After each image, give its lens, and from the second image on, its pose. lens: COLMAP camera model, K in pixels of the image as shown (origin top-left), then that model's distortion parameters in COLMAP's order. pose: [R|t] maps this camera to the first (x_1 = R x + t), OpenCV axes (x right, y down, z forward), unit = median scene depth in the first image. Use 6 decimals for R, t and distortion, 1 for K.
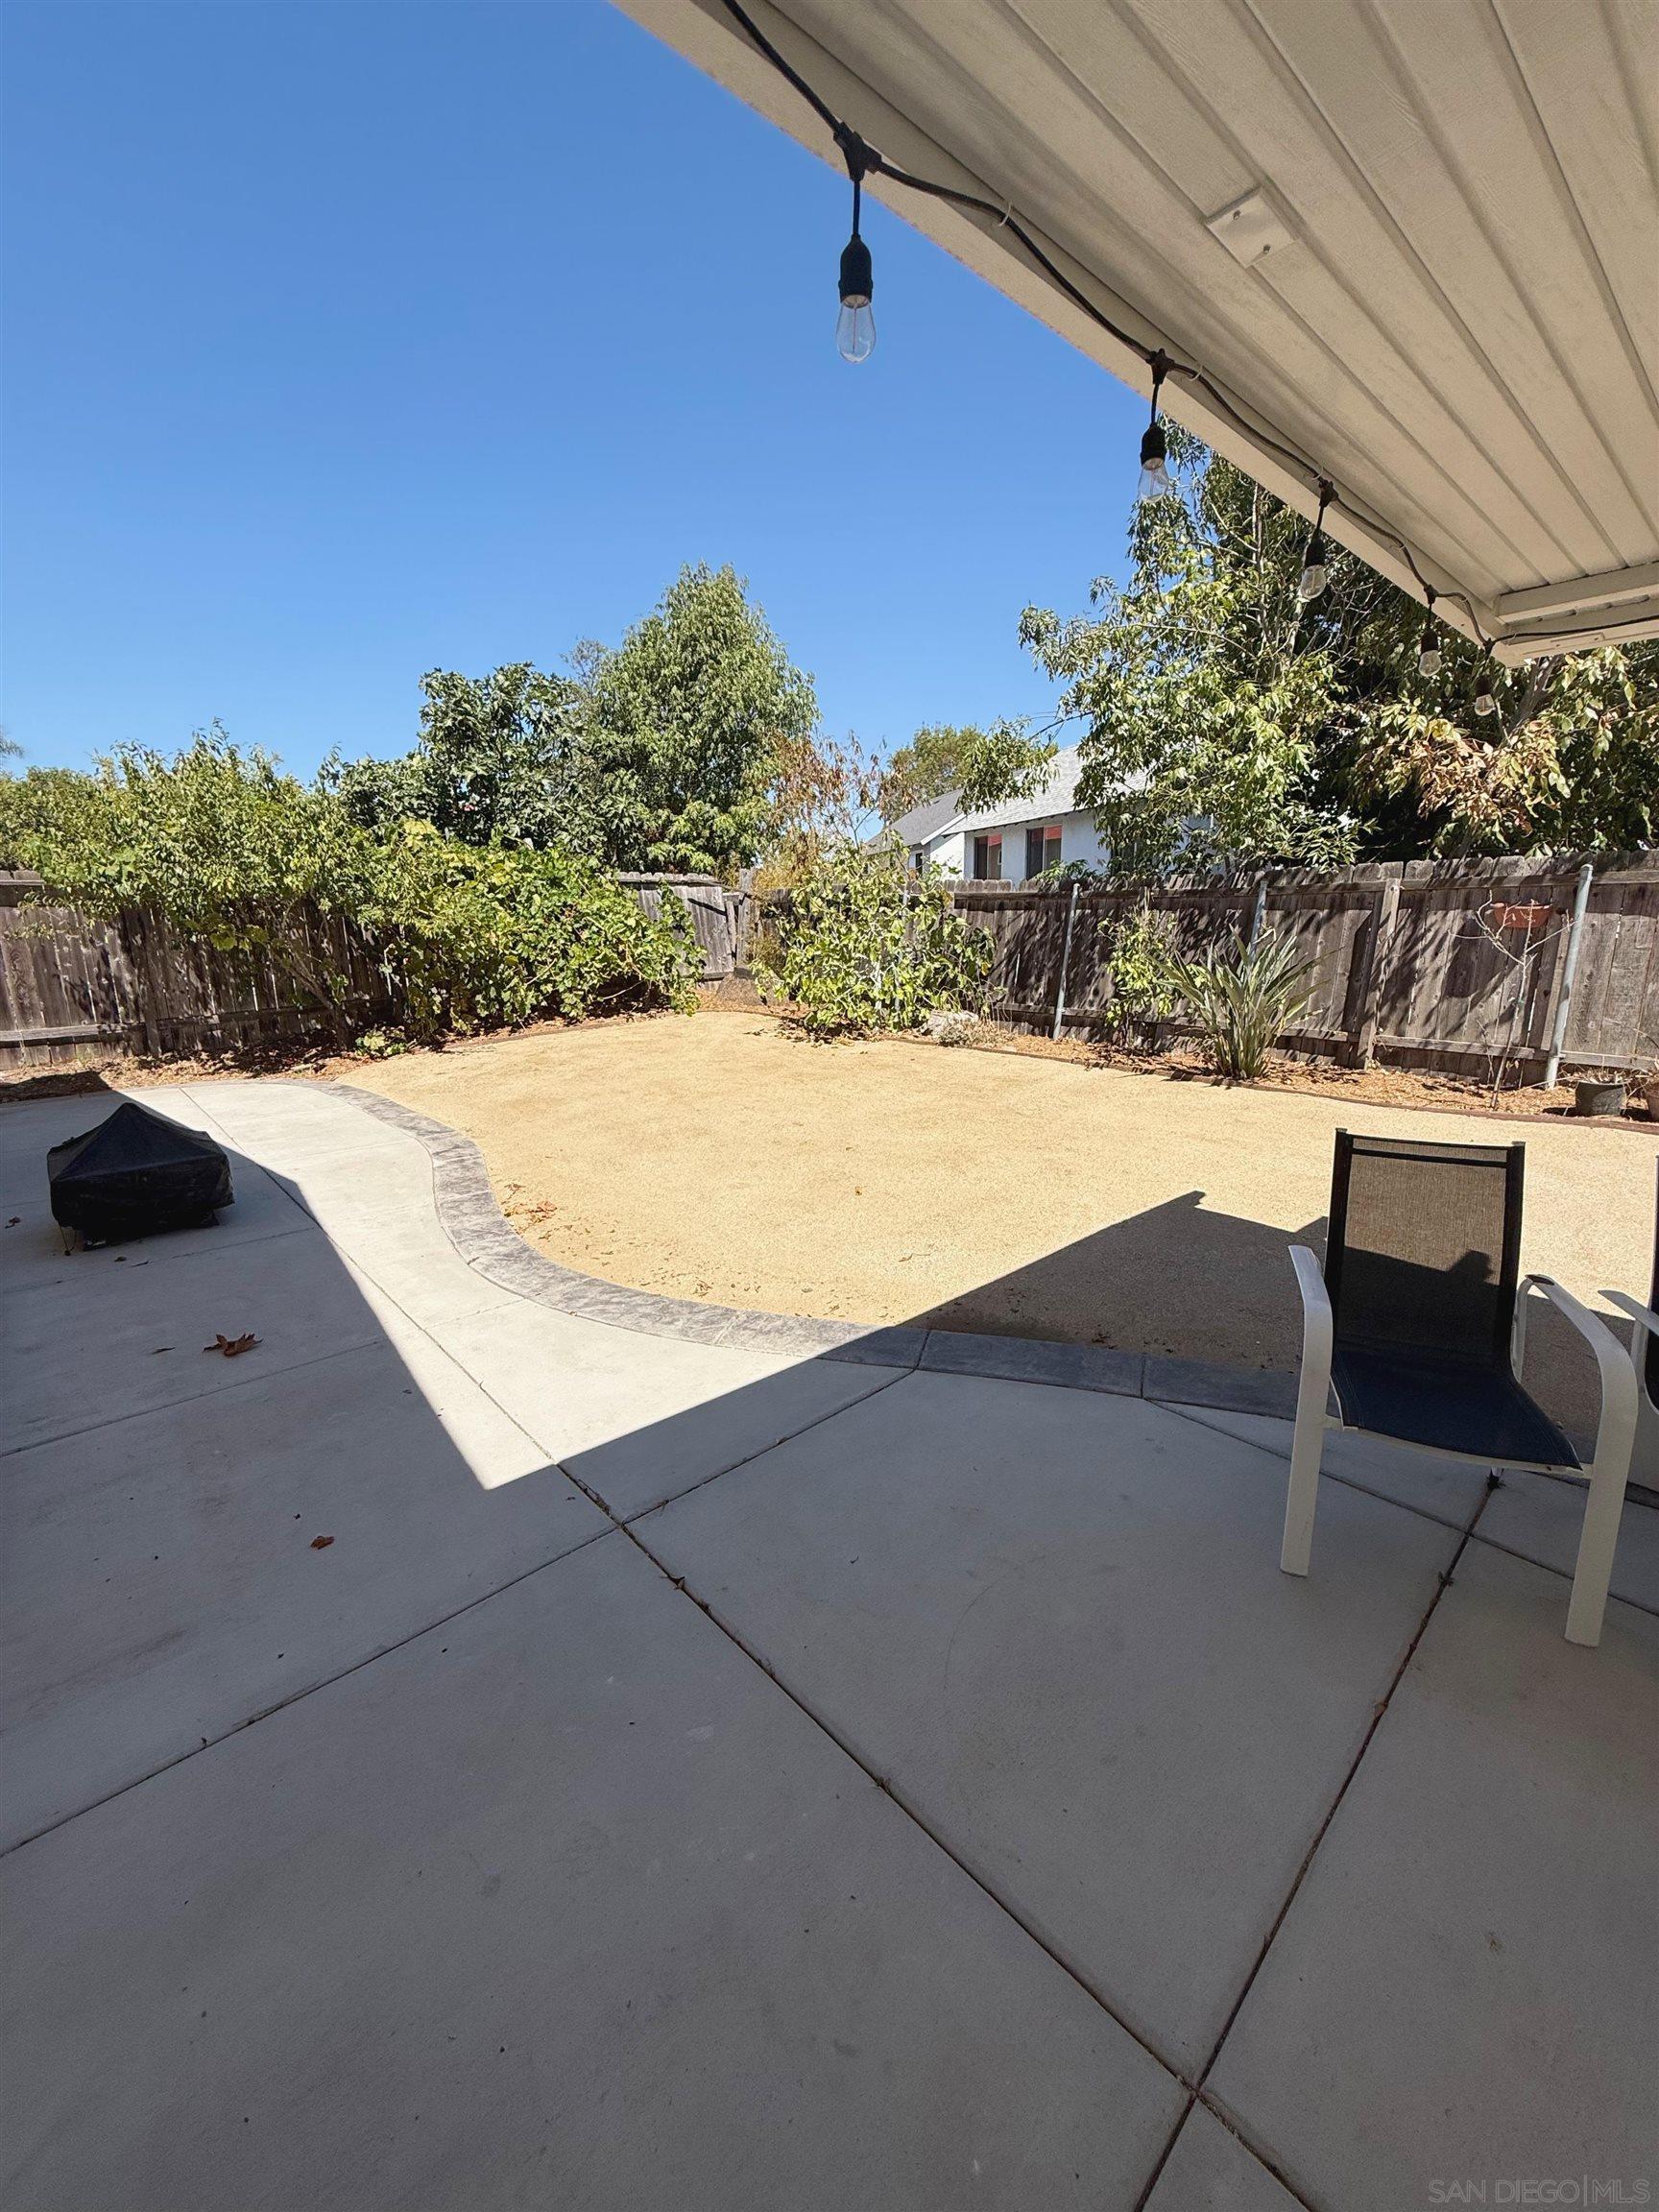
lens RADIAL K [[899.2, 0, 832.9], [0, 899.2, 1107.0], [0, 0, 1]] dist [-0.001514, 0.000328]
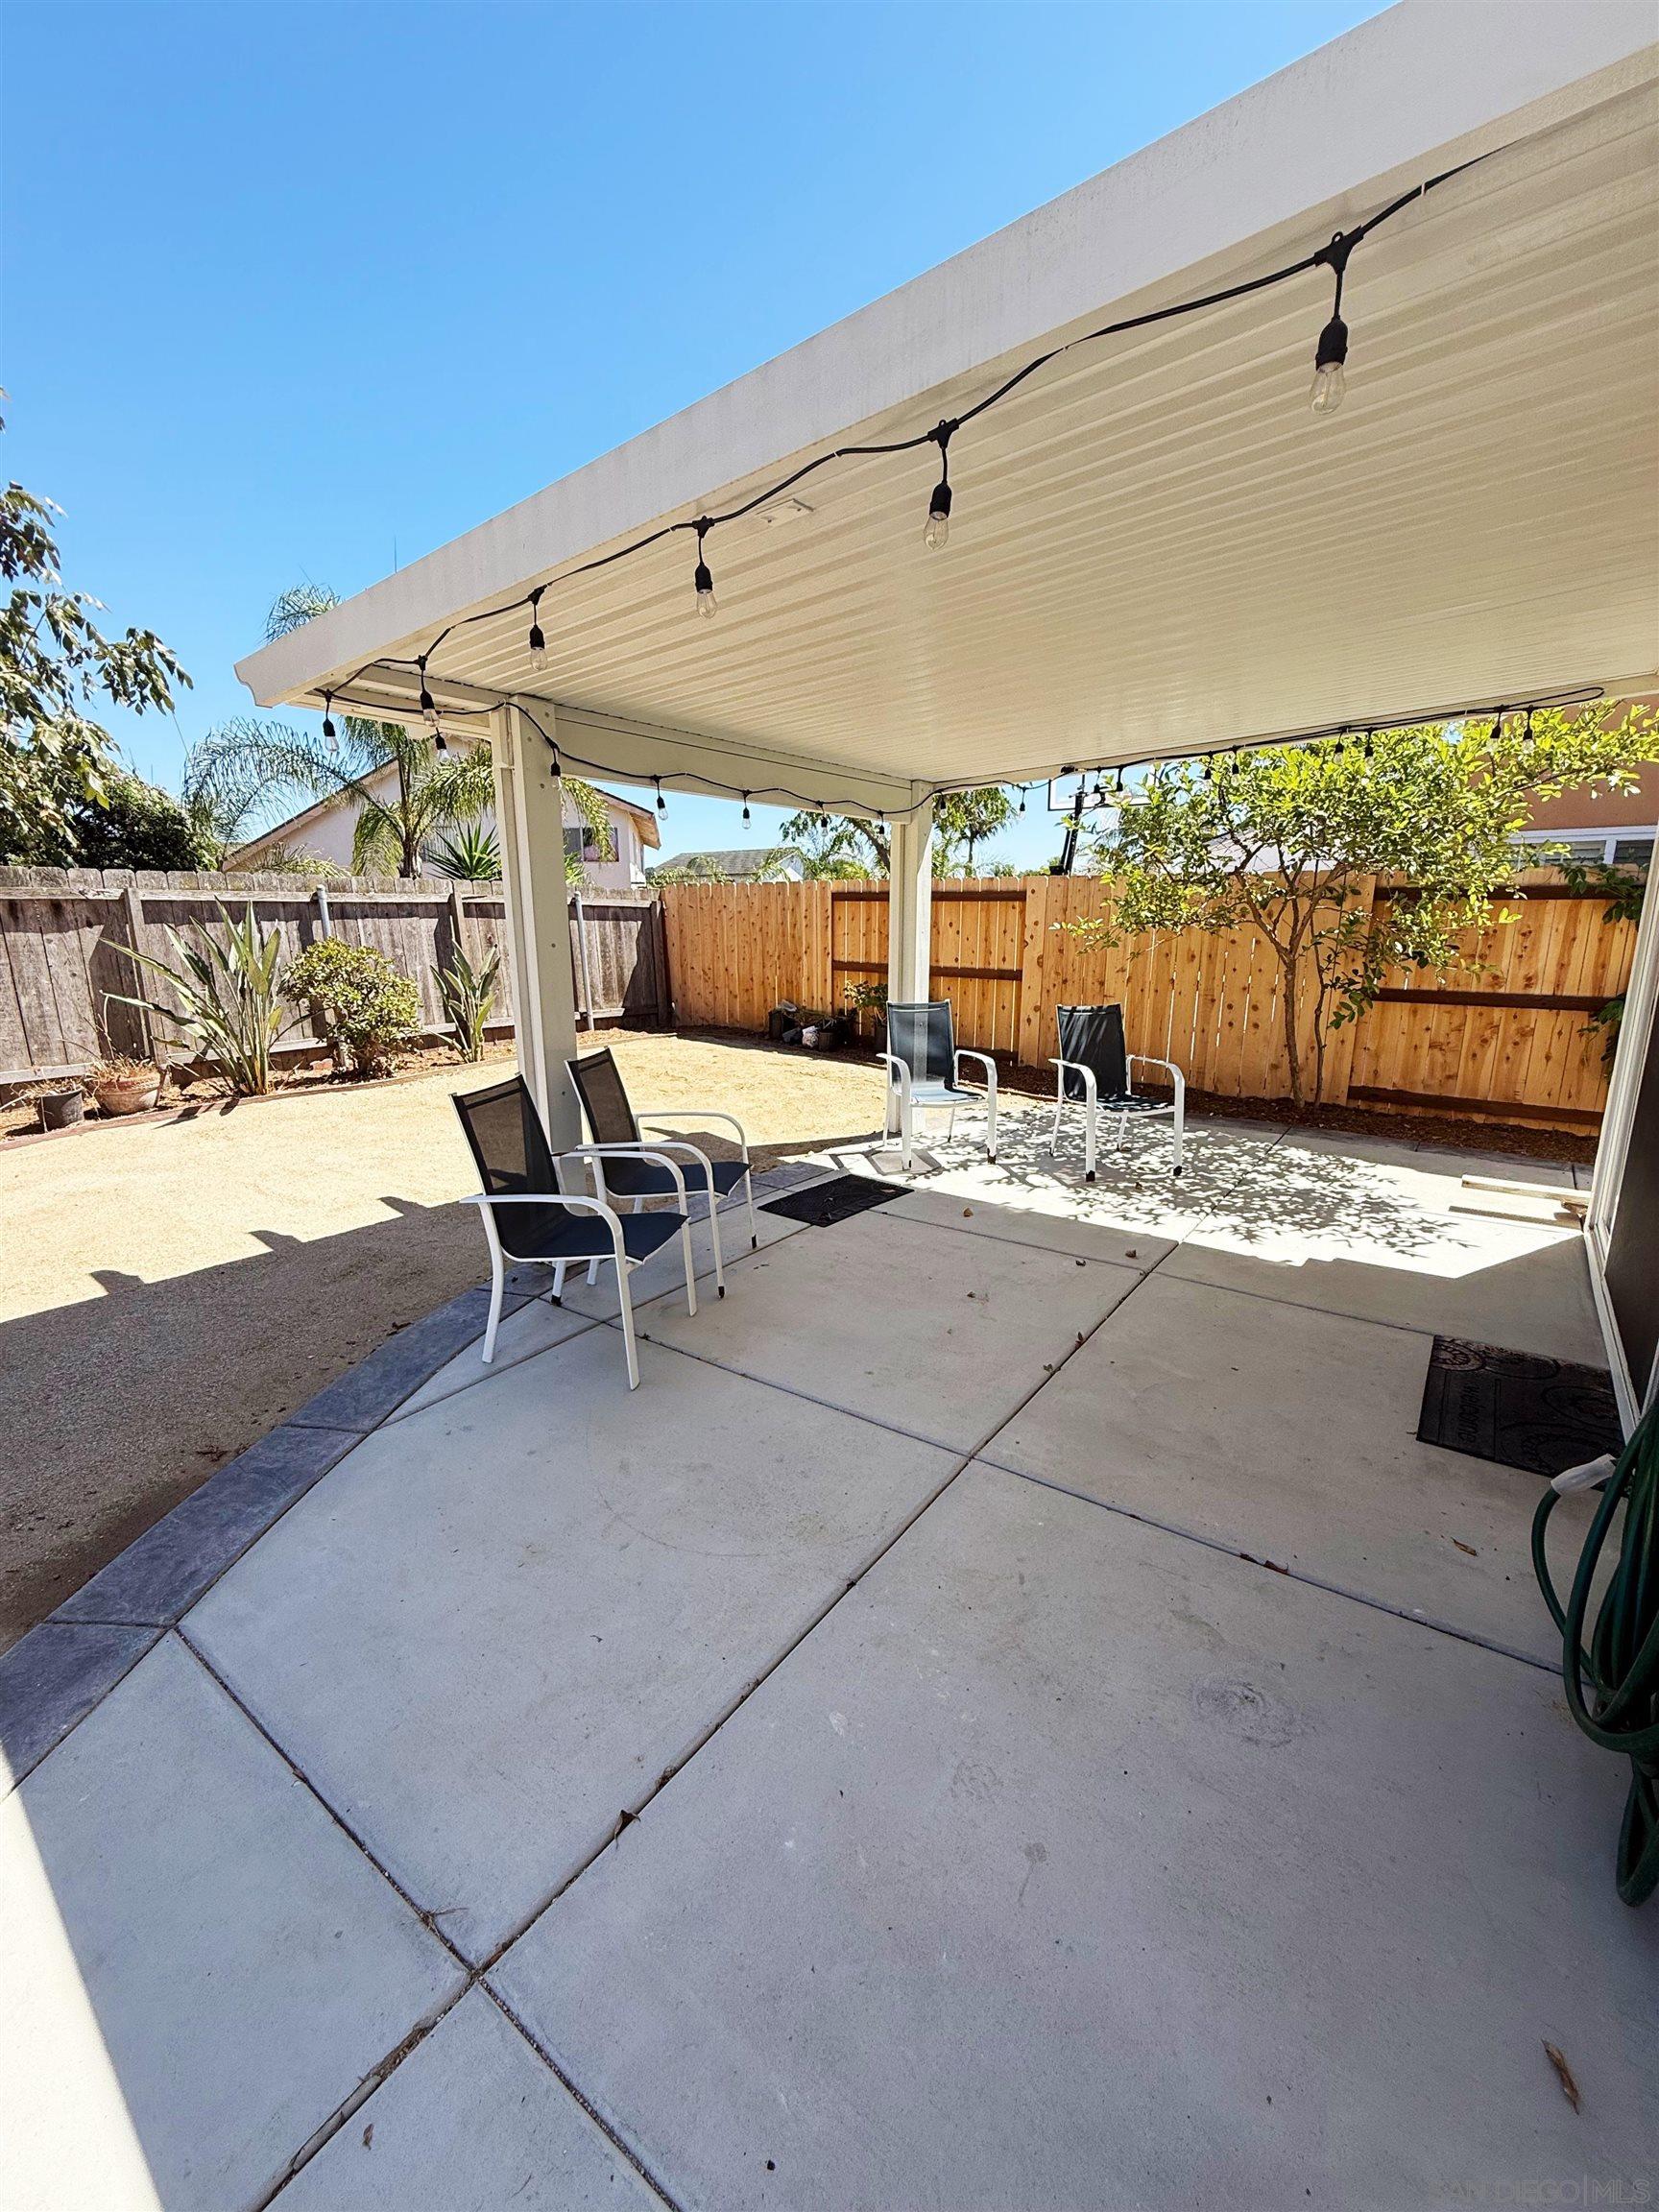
lens RADIAL K [[899.2, 0, 832.9], [0, 899.2, 1107.0], [0, 0, 1]] dist [-0.001514, 0.000328]
pose [[-0.225351, -0.185388, 0.956477, -0.700720], [0.198750, 0.952337, 0.231413, -0.147772], [-0.953790, 0.242249, -0.177764, 0.712539]]
